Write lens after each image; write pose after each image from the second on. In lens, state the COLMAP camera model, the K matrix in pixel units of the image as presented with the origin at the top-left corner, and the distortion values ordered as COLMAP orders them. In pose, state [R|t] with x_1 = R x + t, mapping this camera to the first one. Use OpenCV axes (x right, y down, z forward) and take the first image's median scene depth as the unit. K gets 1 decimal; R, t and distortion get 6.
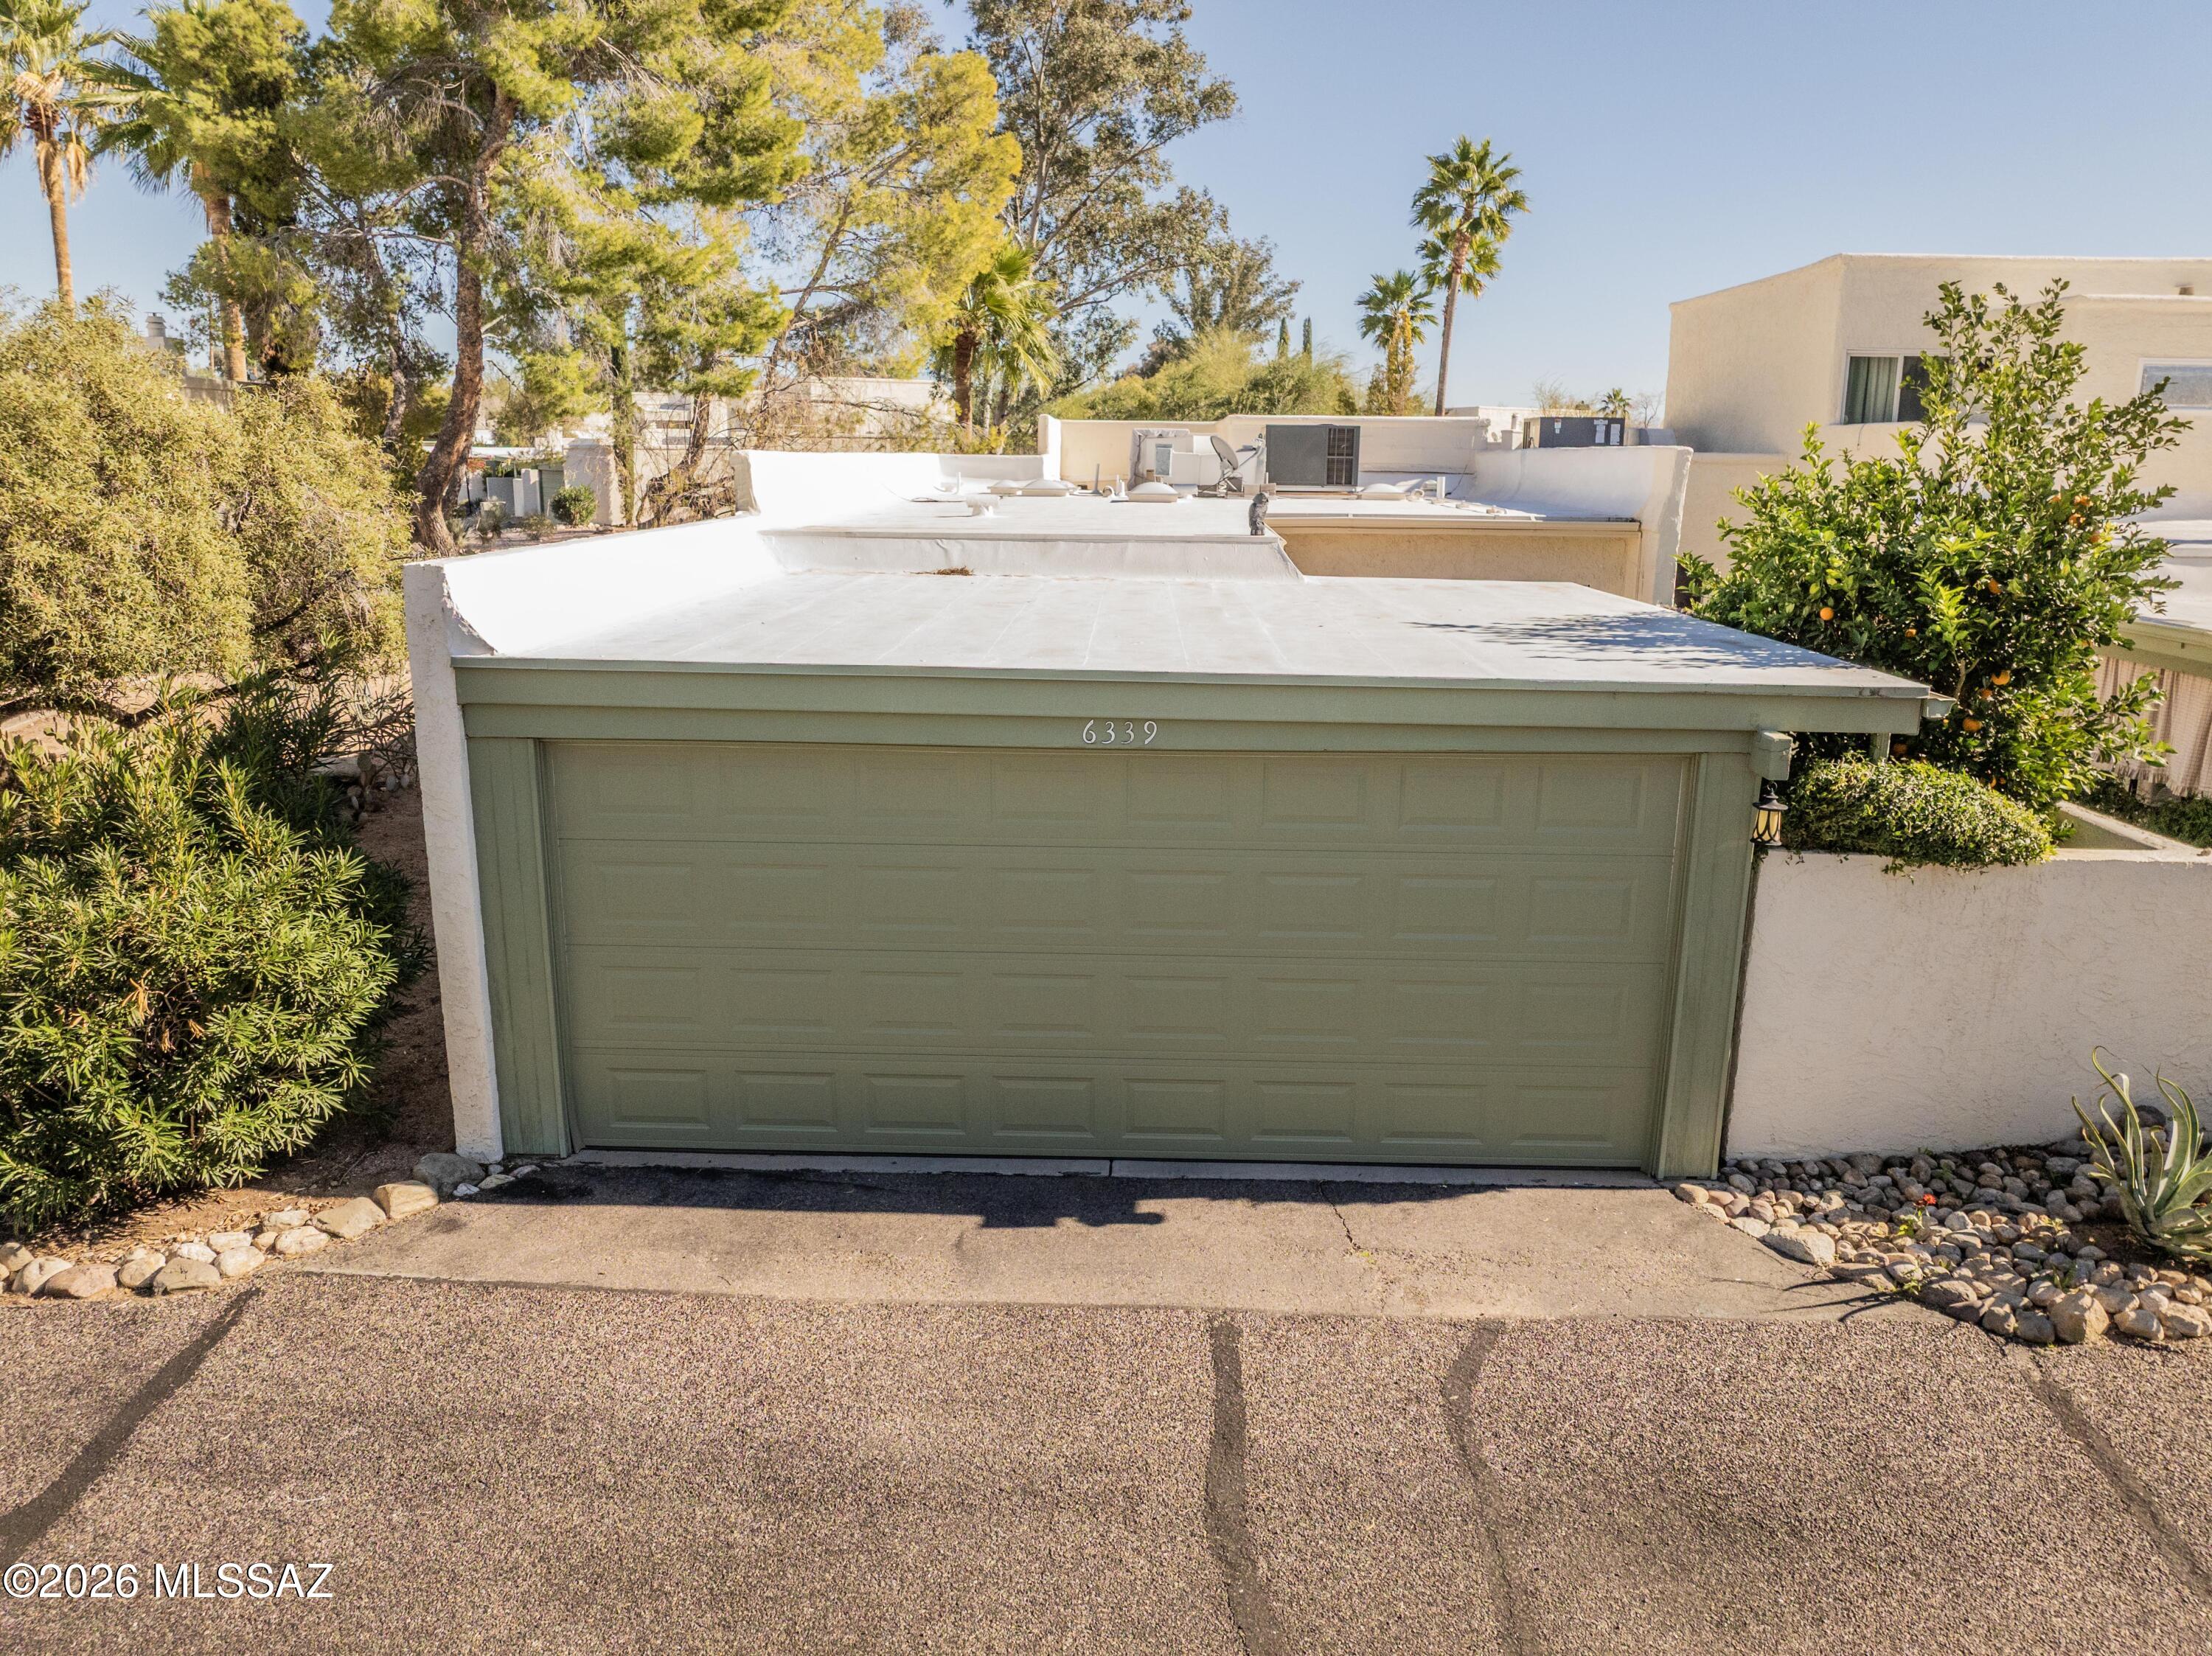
lens RADIAL K [[1567.2, 0, 1123.3], [0, 1567.2, 833.8], [0, 0, 1]] dist [-0.048235, 0.012698]
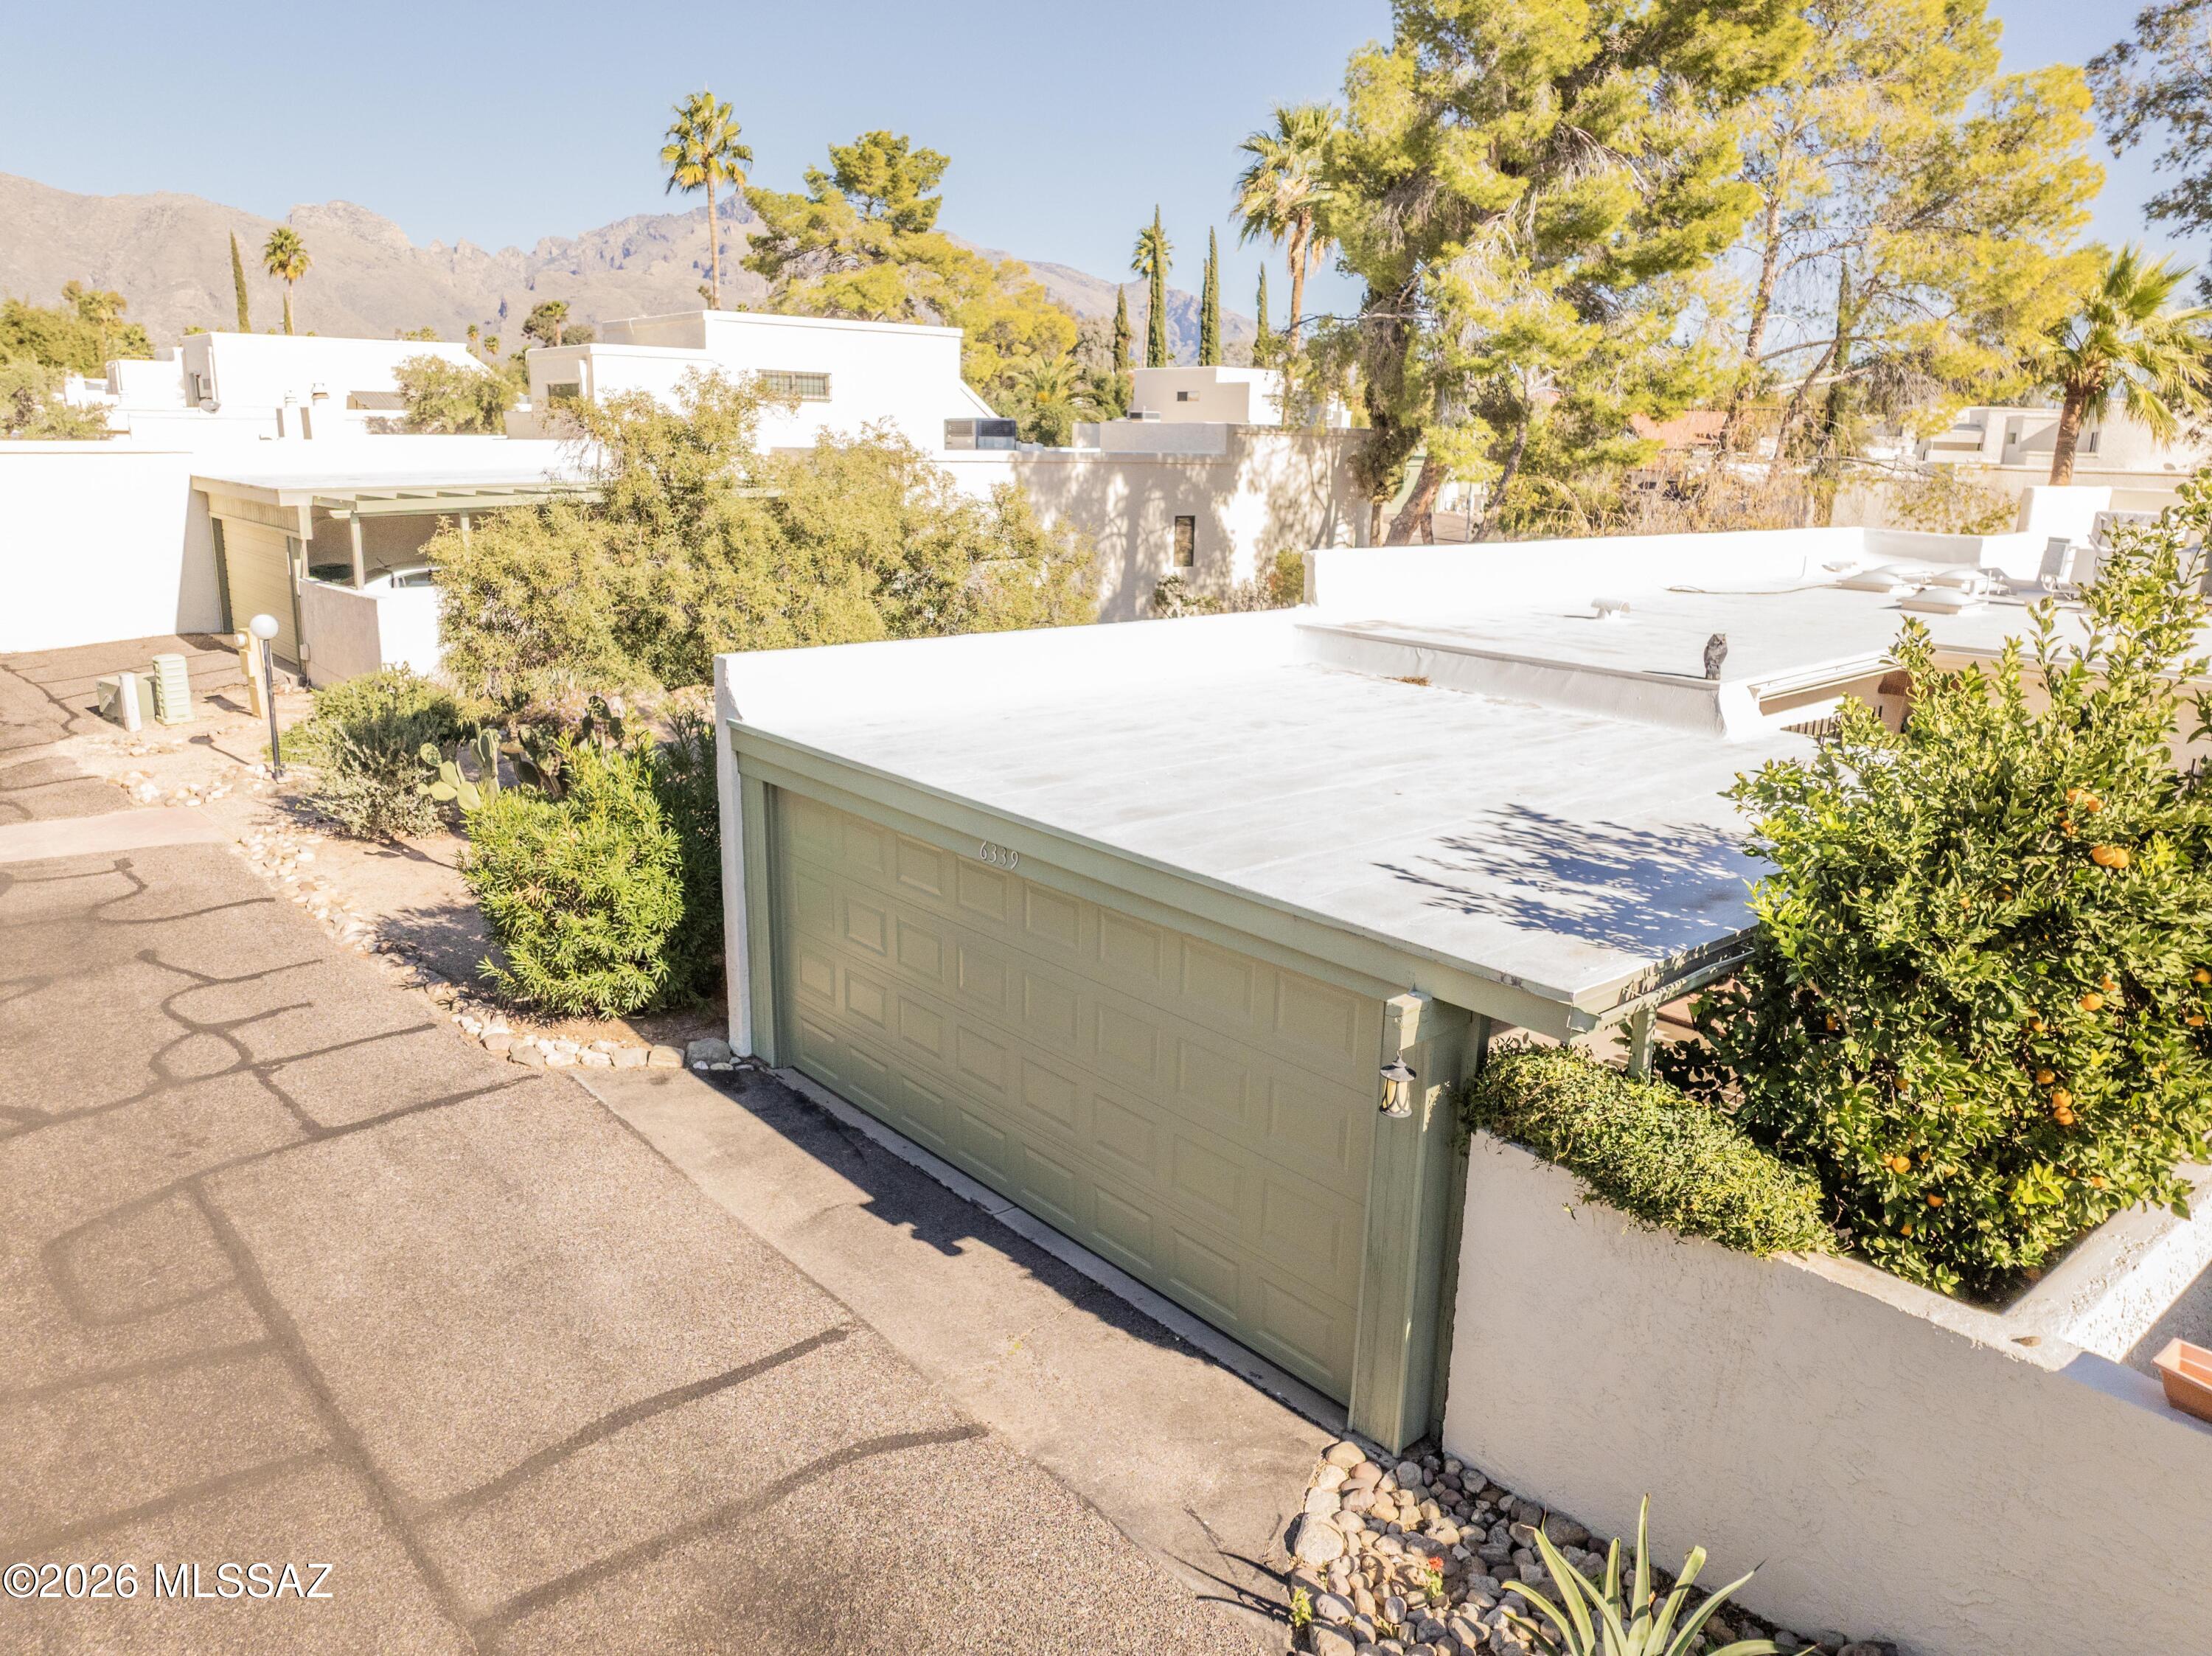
lens RADIAL K [[1567.2, 0, 1112.7], [0, 1567.2, 827.1], [0, 0, 1]] dist [-0.048235, 0.012698]
pose [[0.668851, 0.185398, -0.719907, 0.916739], [-0.186999, 0.979223, 0.078443, -0.196724], [0.719493, 0.082155, 0.689624, 0.223099]]
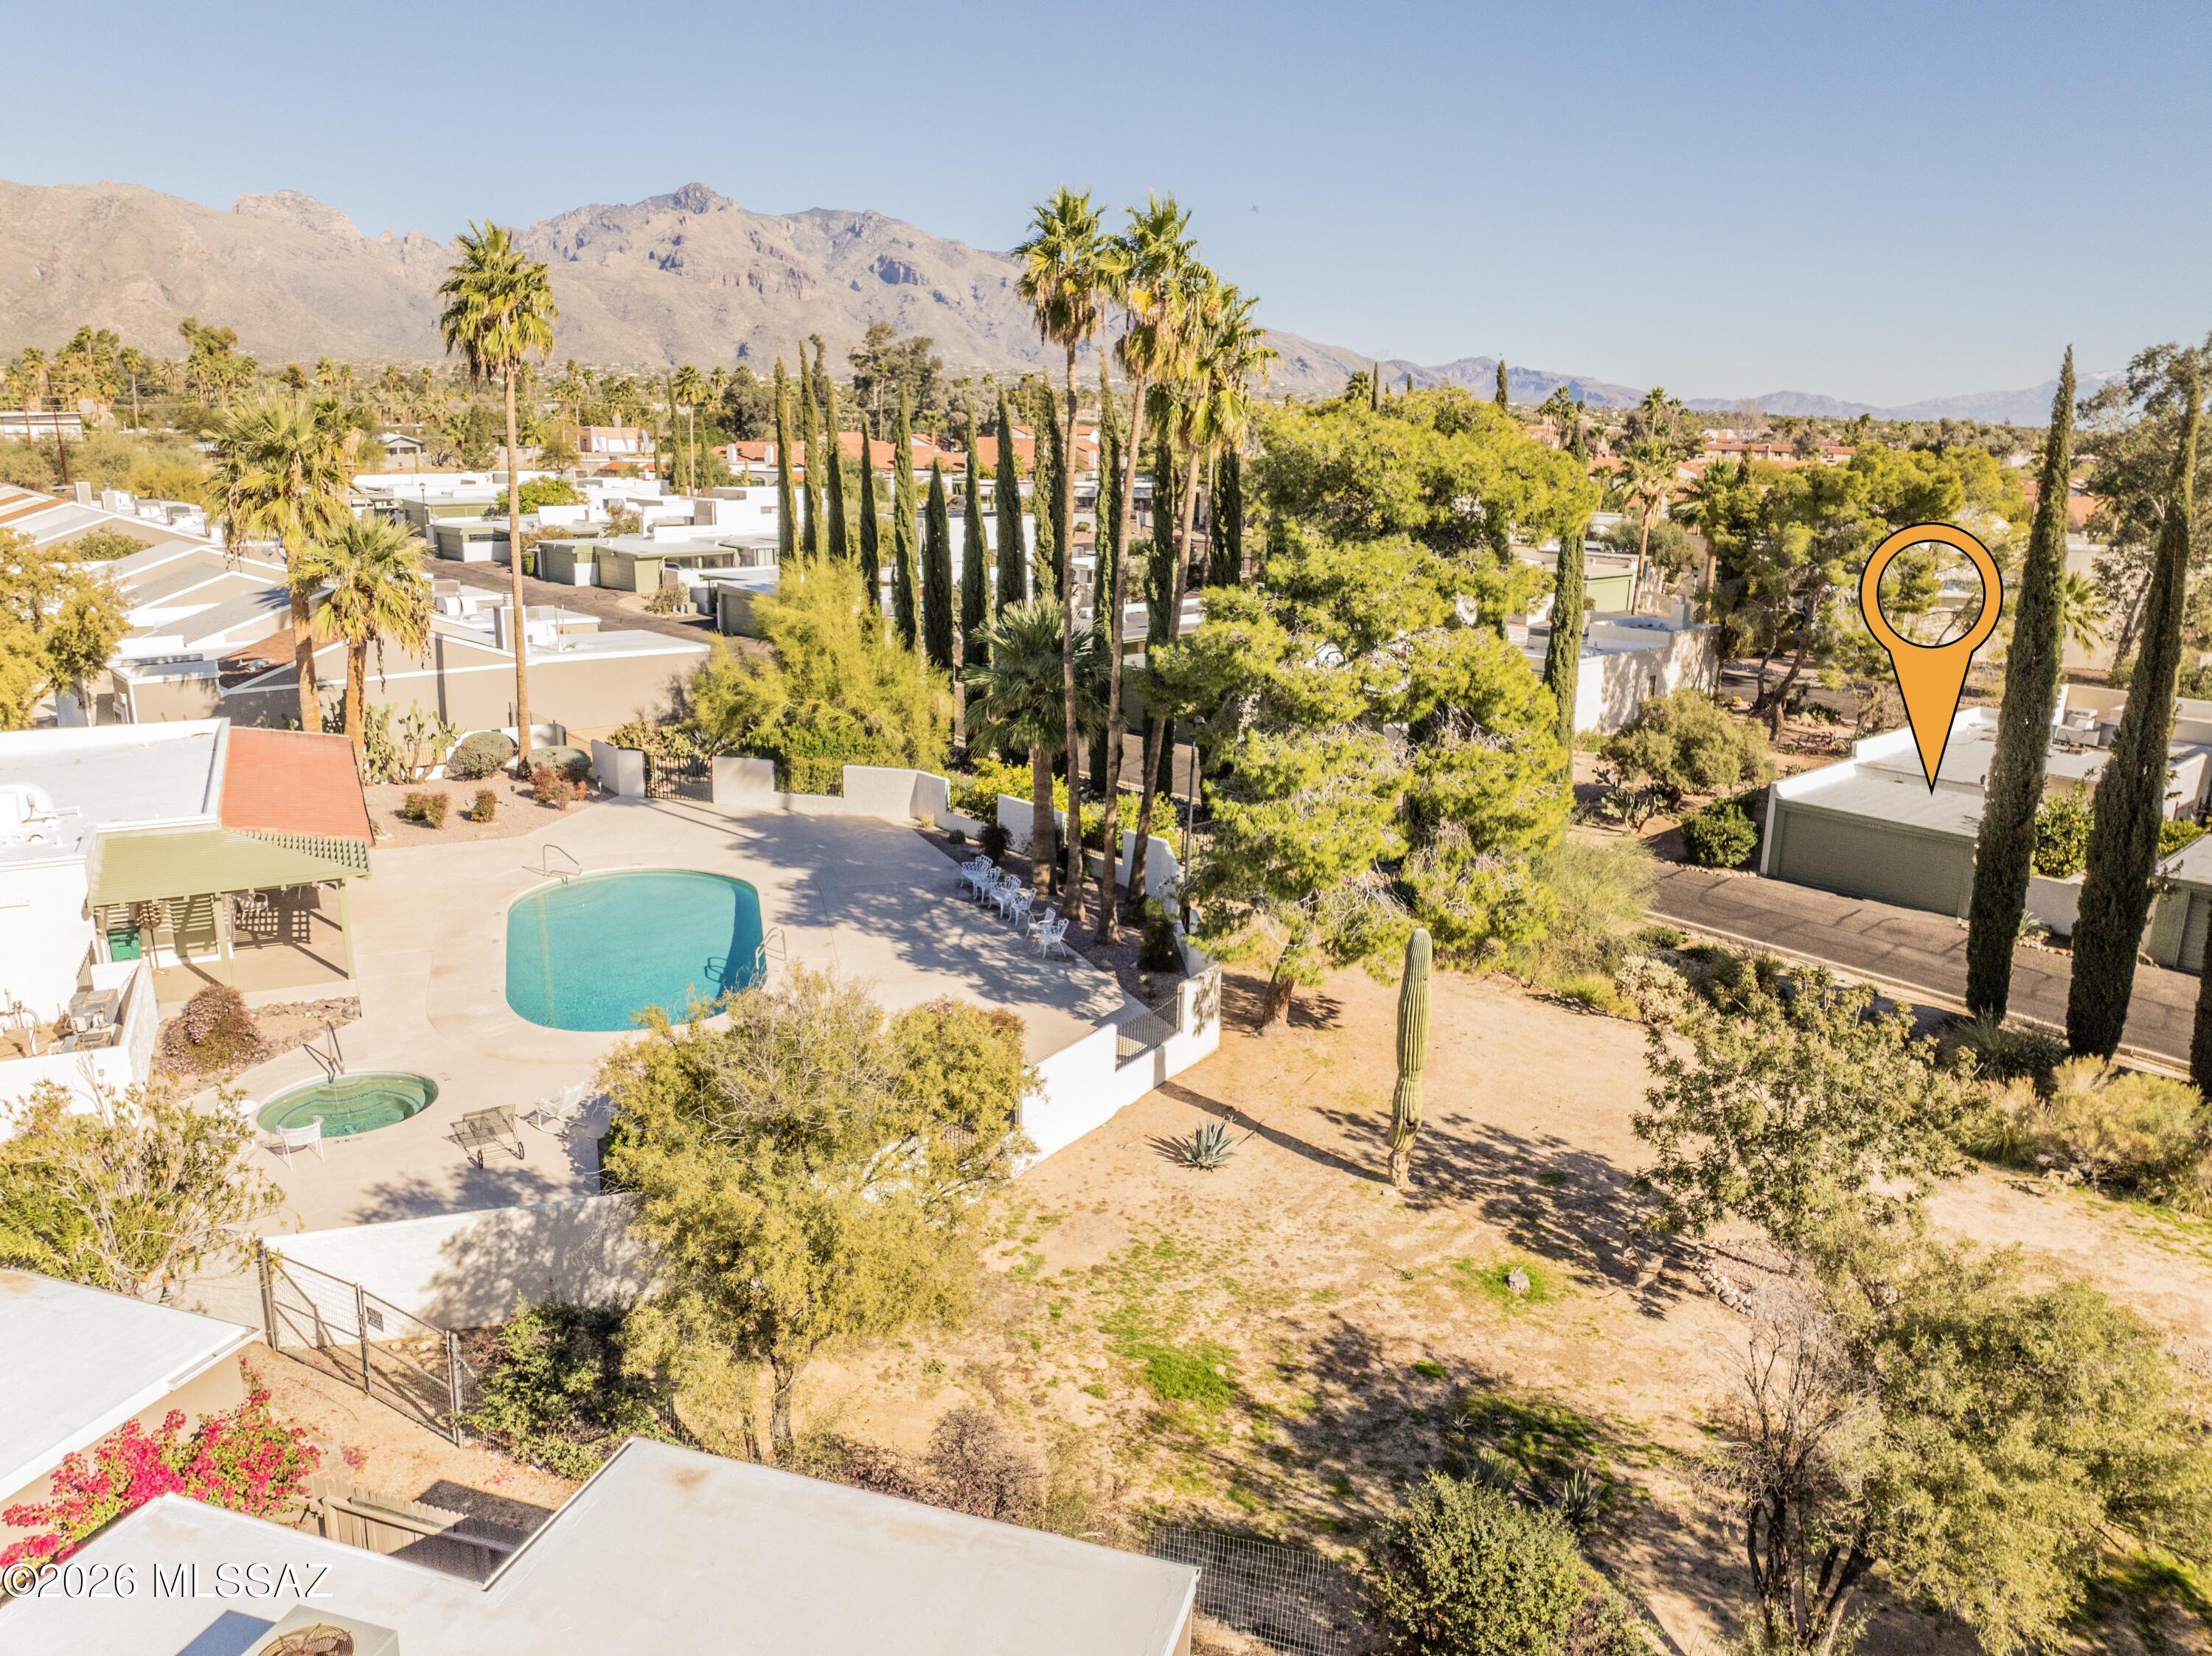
lens RADIAL K [[1567.2, 0, 1114.3], [0, 1567.2, 828.8], [0, 0, 1]] dist [-0.048235, 0.012698]
pose [[0.690890, 0.183821, -0.699200, 2.305488], [-0.177751, 0.980639, 0.082174, -0.020707], [0.700768, 0.067510, 0.710188, -5.744684]]
